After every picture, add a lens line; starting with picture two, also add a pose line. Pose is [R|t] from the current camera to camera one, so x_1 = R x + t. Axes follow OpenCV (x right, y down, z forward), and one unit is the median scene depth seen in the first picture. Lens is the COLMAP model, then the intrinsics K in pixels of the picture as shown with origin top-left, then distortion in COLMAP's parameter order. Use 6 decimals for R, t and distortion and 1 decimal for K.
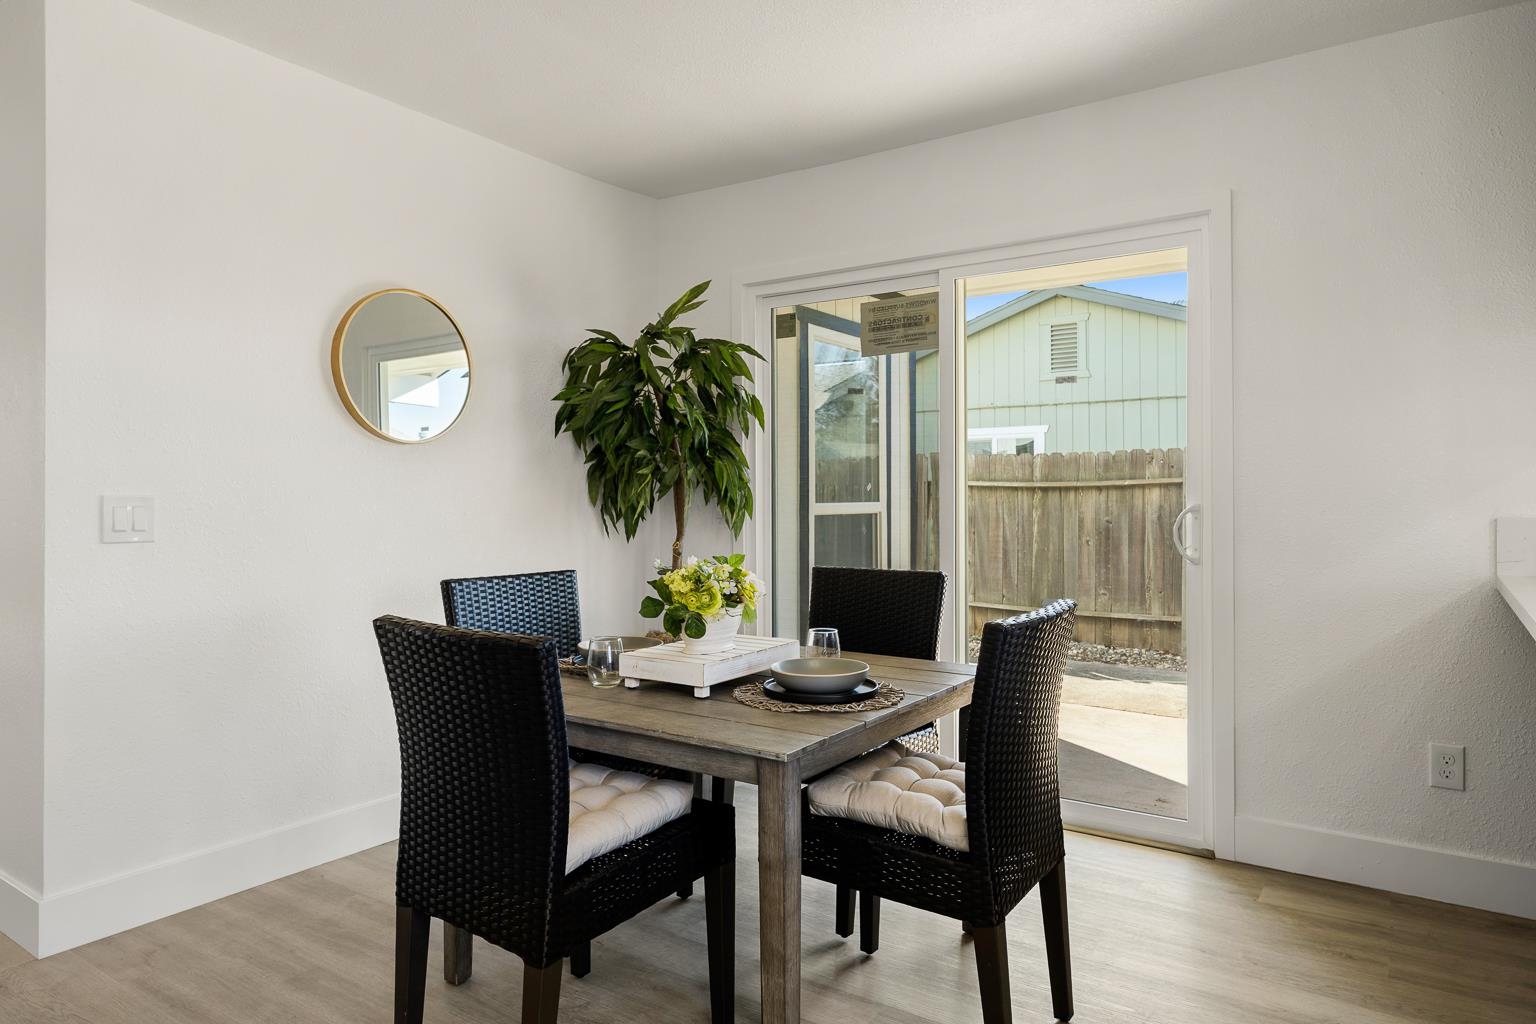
lens RADIAL K [[969.1, 0, 764.8], [0, 969.1, 497.6], [0, 0, 1]] dist [0.002584, -0.001966]
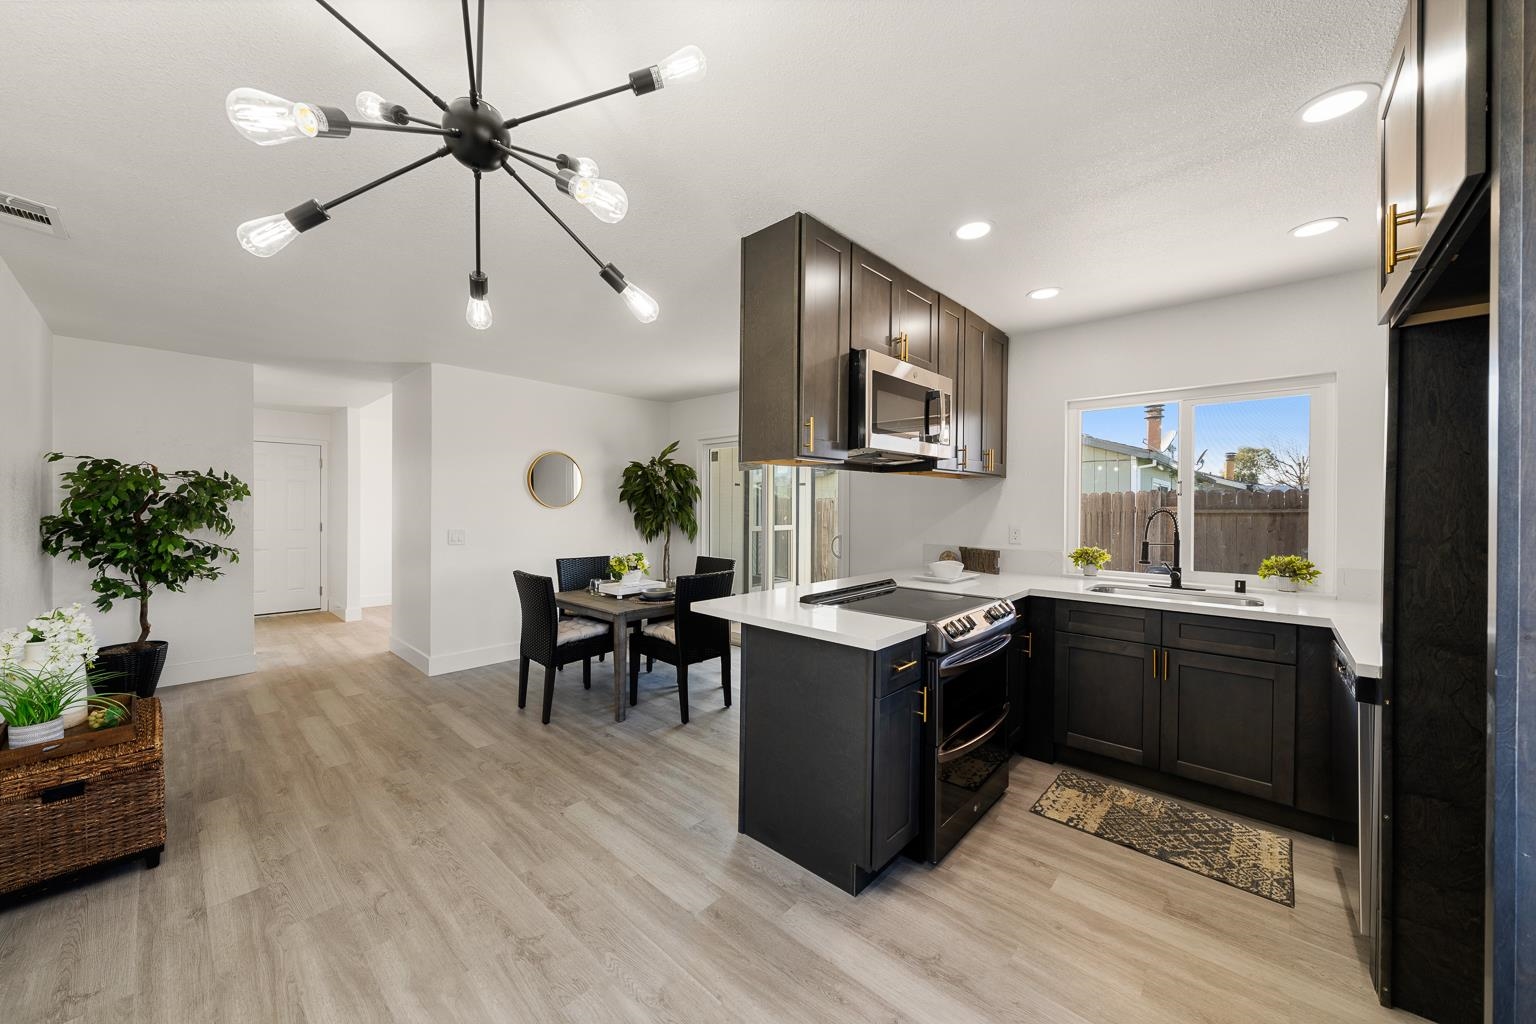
lens RADIAL K [[559.0, 0, 769.4], [0, 559.0, 515.1], [0, 0, 1]] dist [-0.018309, -0.000123]
pose [[0.991585, 0.005404, -0.129343, 0.376029], [-0.004114, 0.999939, 0.010235, -0.049247], [0.129391, -0.009617, 0.991547, -0.416076]]
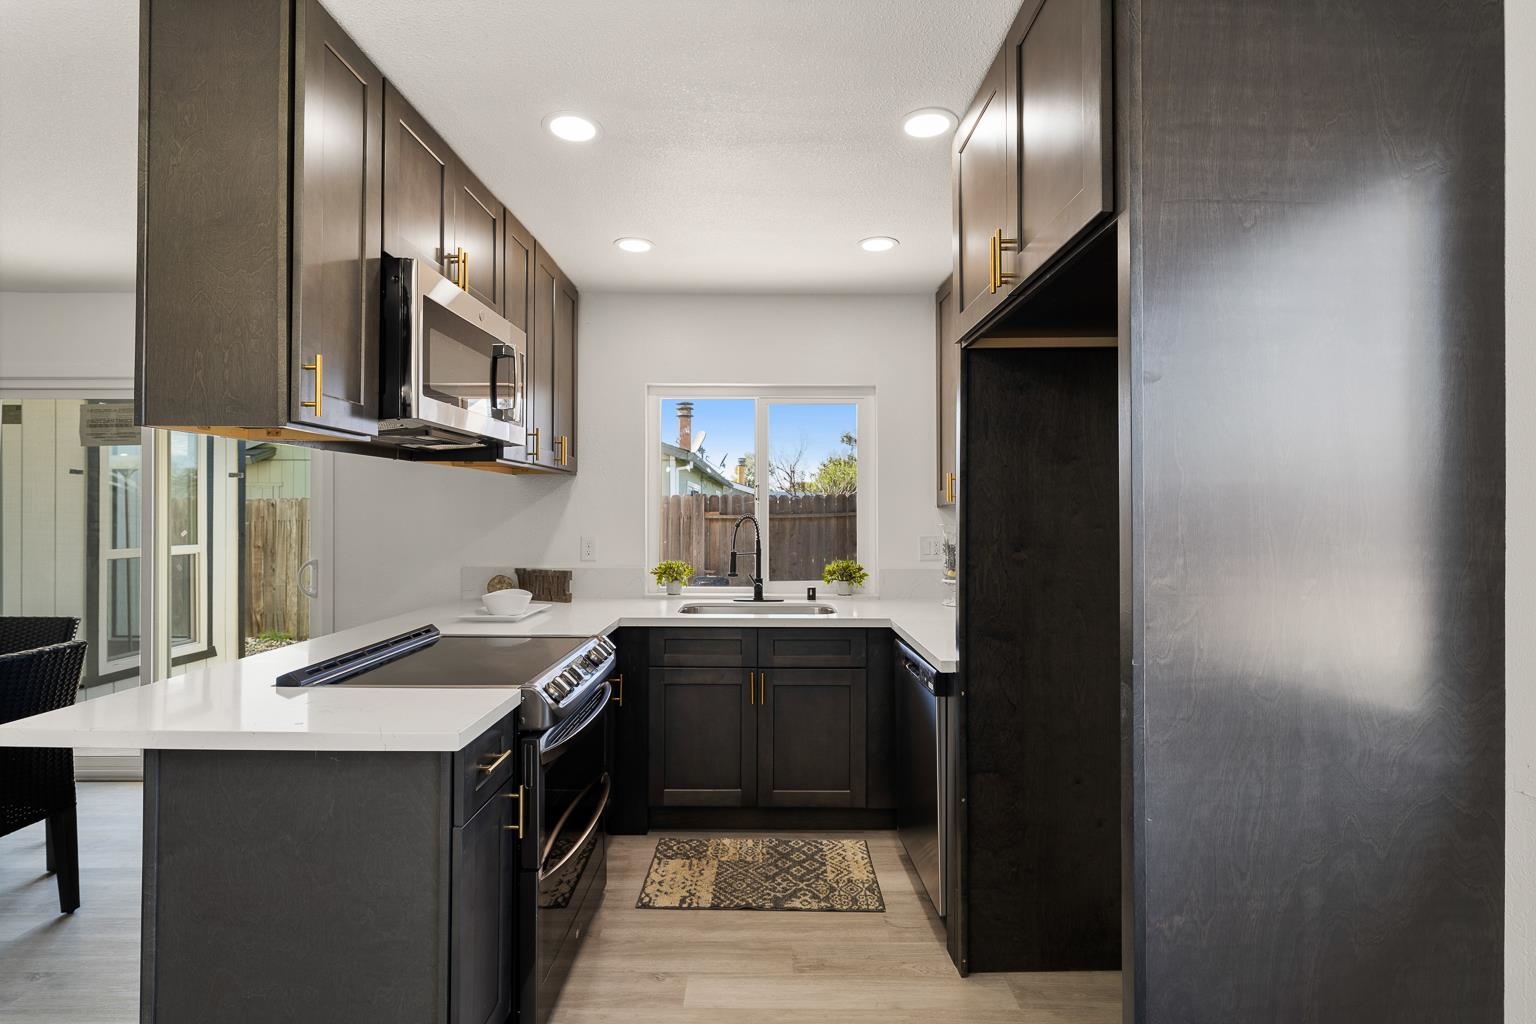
lens RADIAL K [[707.8, 0, 768.5], [0, 707.8, 513.0], [0, 0, 1]] dist [-0.011157, 0.002197]
pose [[0.812453, 0.000253, 0.583027, 0.307167], [0.002311, 0.999991, -0.003653, -0.051528], [-0.583022, 0.004315, 0.812445, -0.301312]]
